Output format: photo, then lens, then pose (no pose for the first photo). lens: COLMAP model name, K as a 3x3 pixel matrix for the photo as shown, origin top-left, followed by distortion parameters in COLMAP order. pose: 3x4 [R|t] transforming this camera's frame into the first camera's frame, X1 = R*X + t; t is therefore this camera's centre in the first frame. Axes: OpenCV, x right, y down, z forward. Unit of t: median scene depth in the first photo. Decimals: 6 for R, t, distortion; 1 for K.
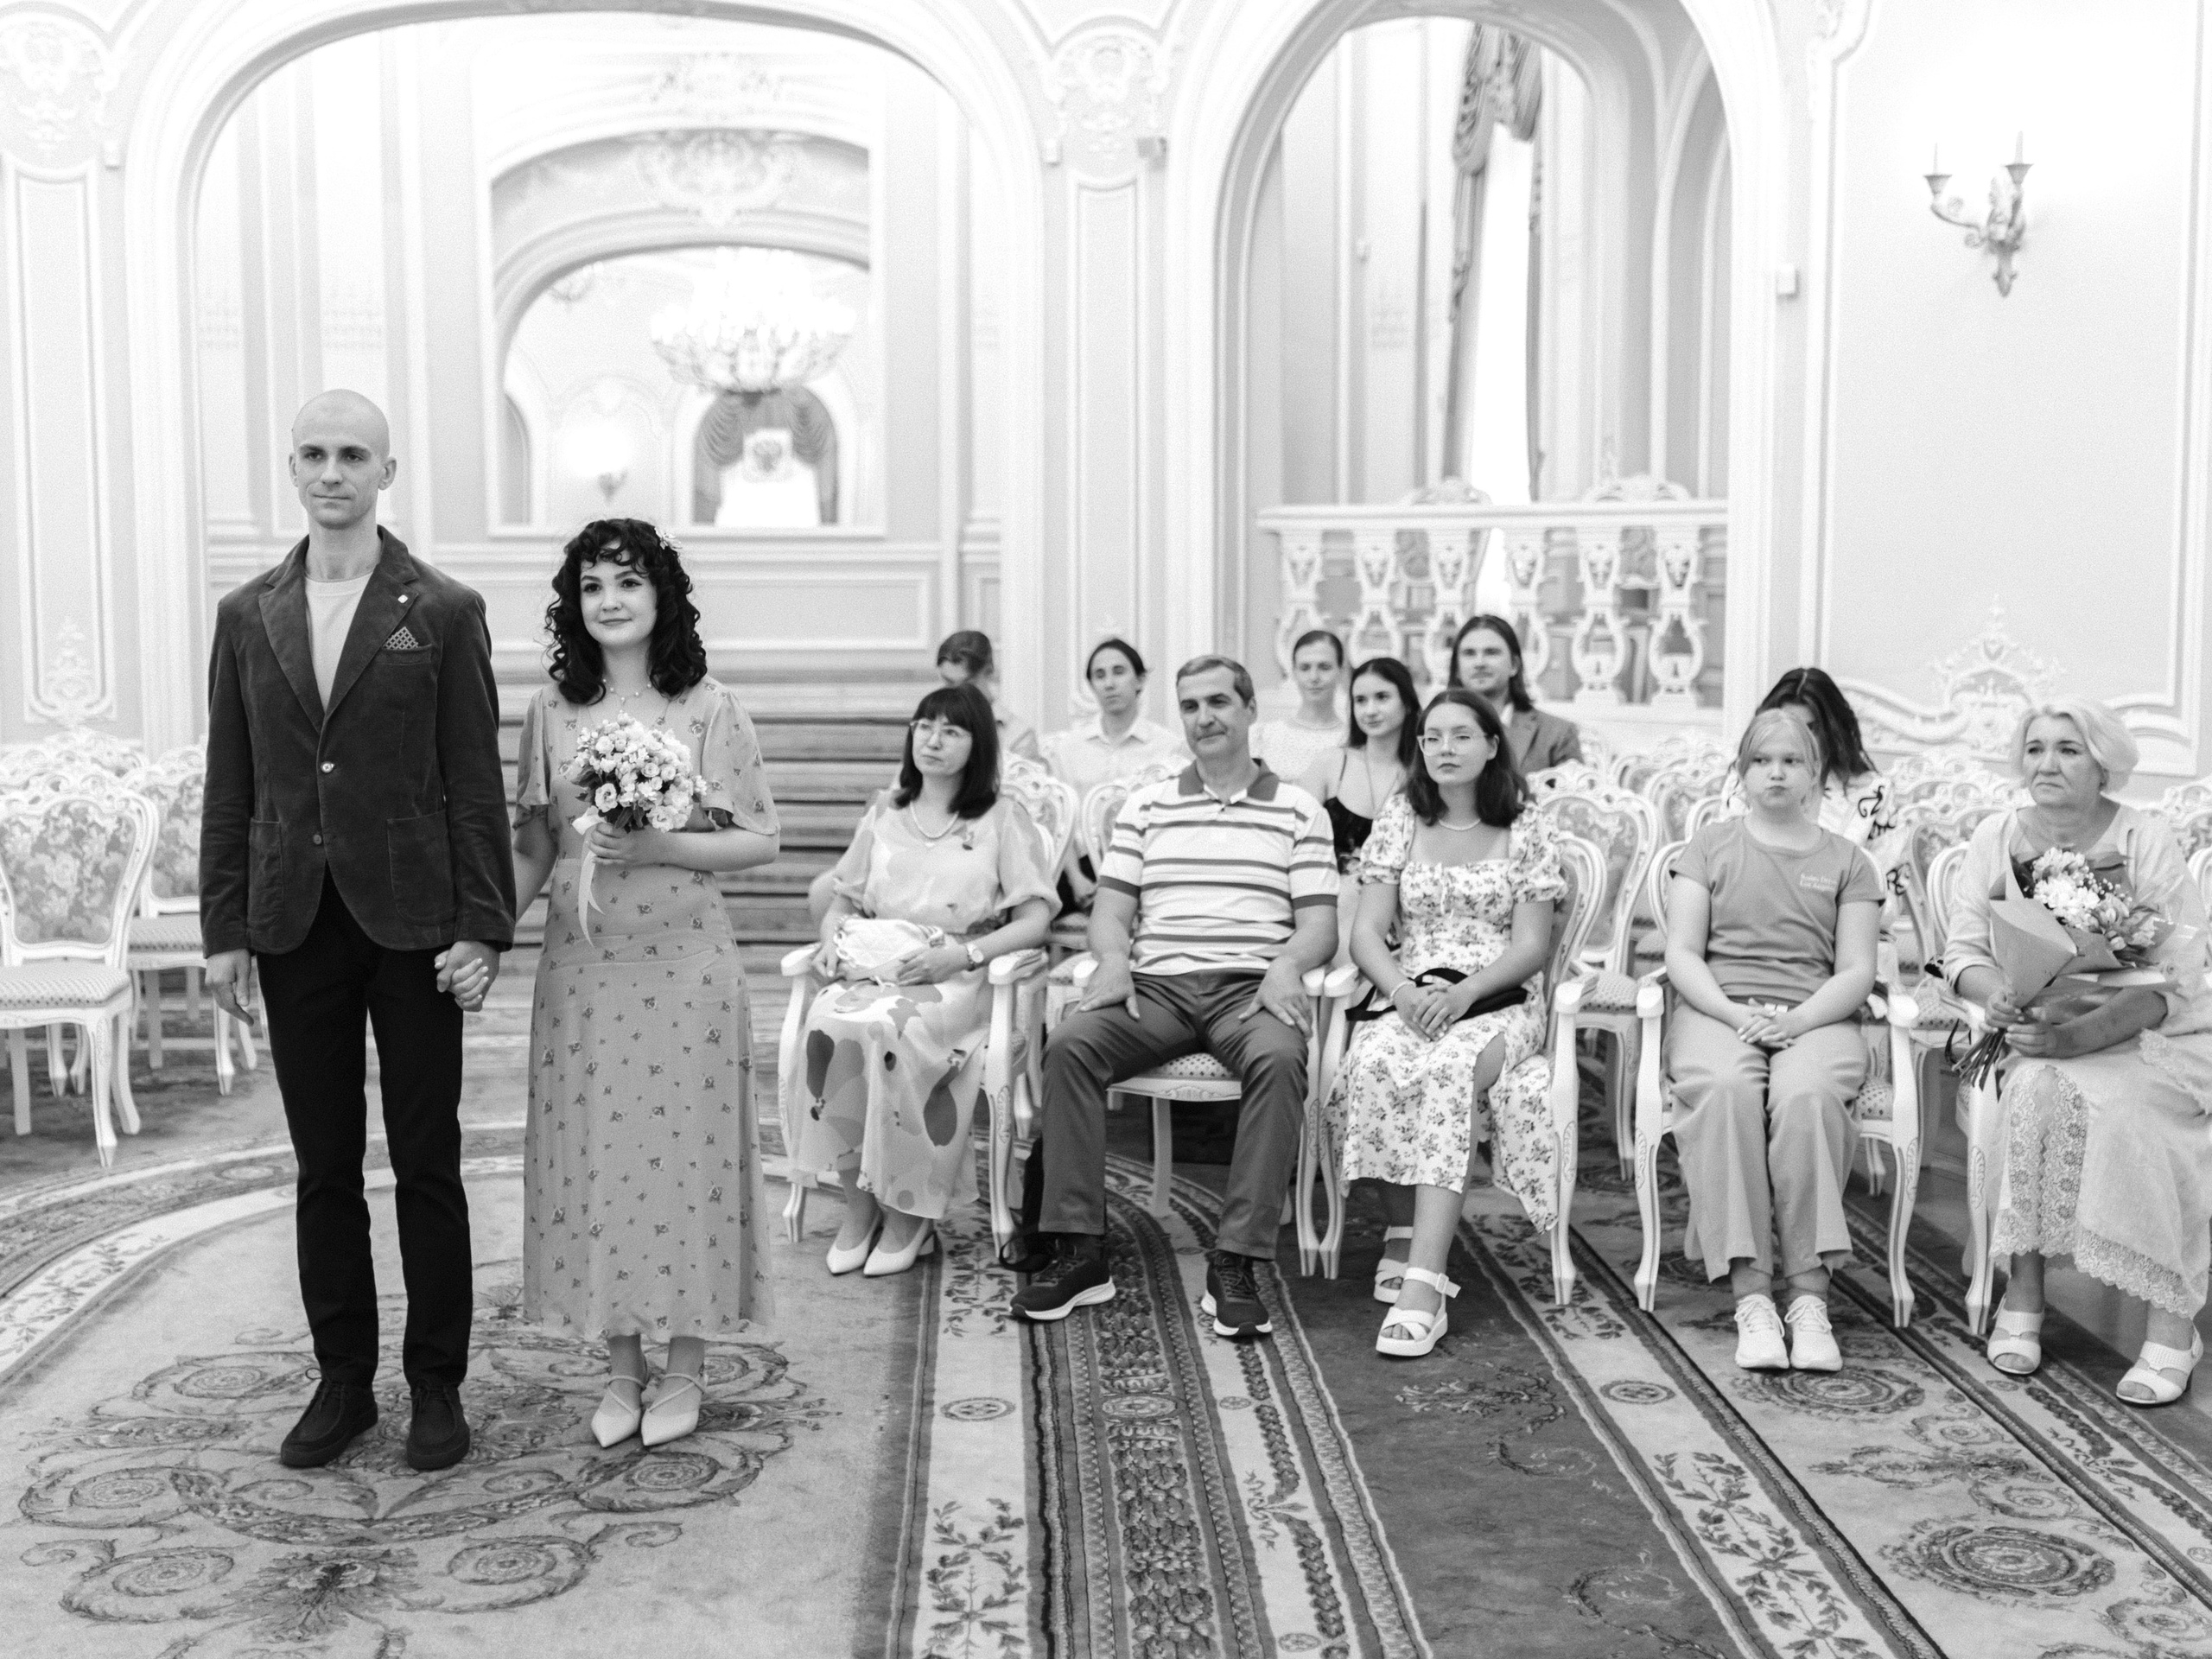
lens RADIAL K [[2619.3, 0, 1106.0], [0, 2619.3, 829.5], [0, 0, 1]] dist [0.003138, -0.007175]
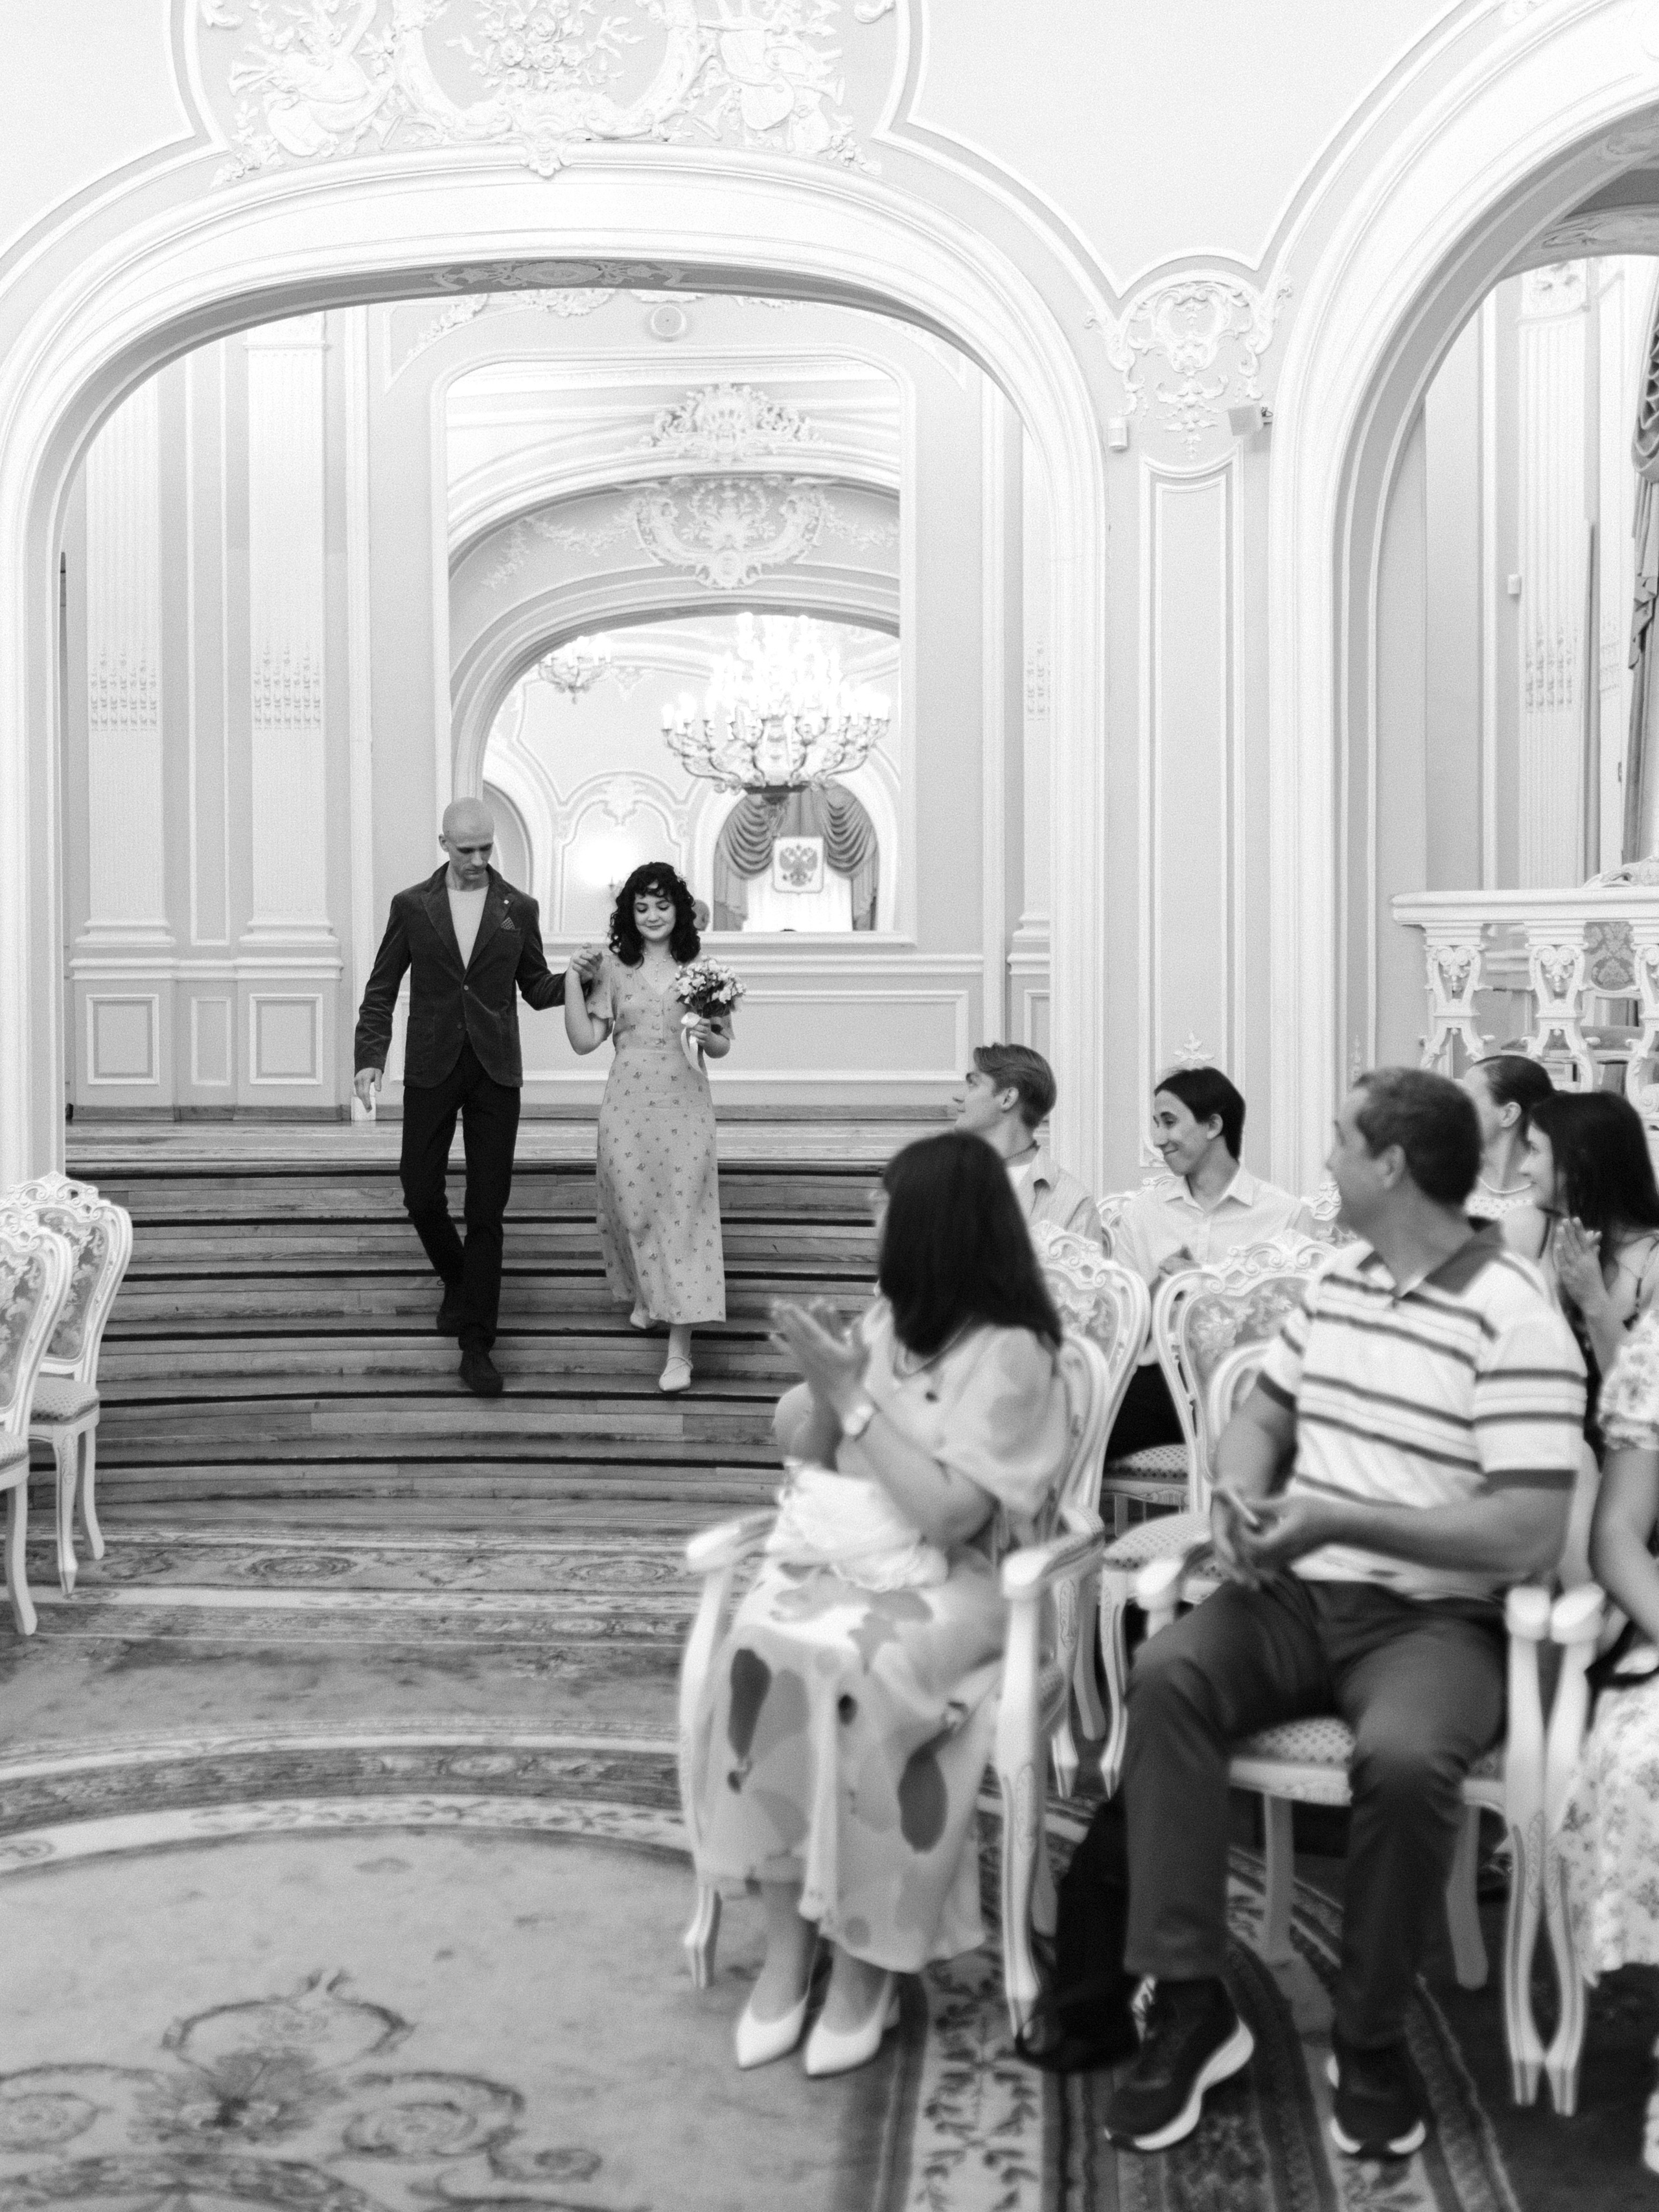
lens RADIAL K [[2619.2, 0, 797.2], [0, 2619.2, 1020.3], [0, 0, 1]] dist [0.003138, -0.007175]
pose [[0.989010, 0.000491, -0.147847, 0.000031], [-0.014702, 0.995365, -0.095044, -0.013558], [0.147115, 0.096173, 0.984433, 0.251015]]
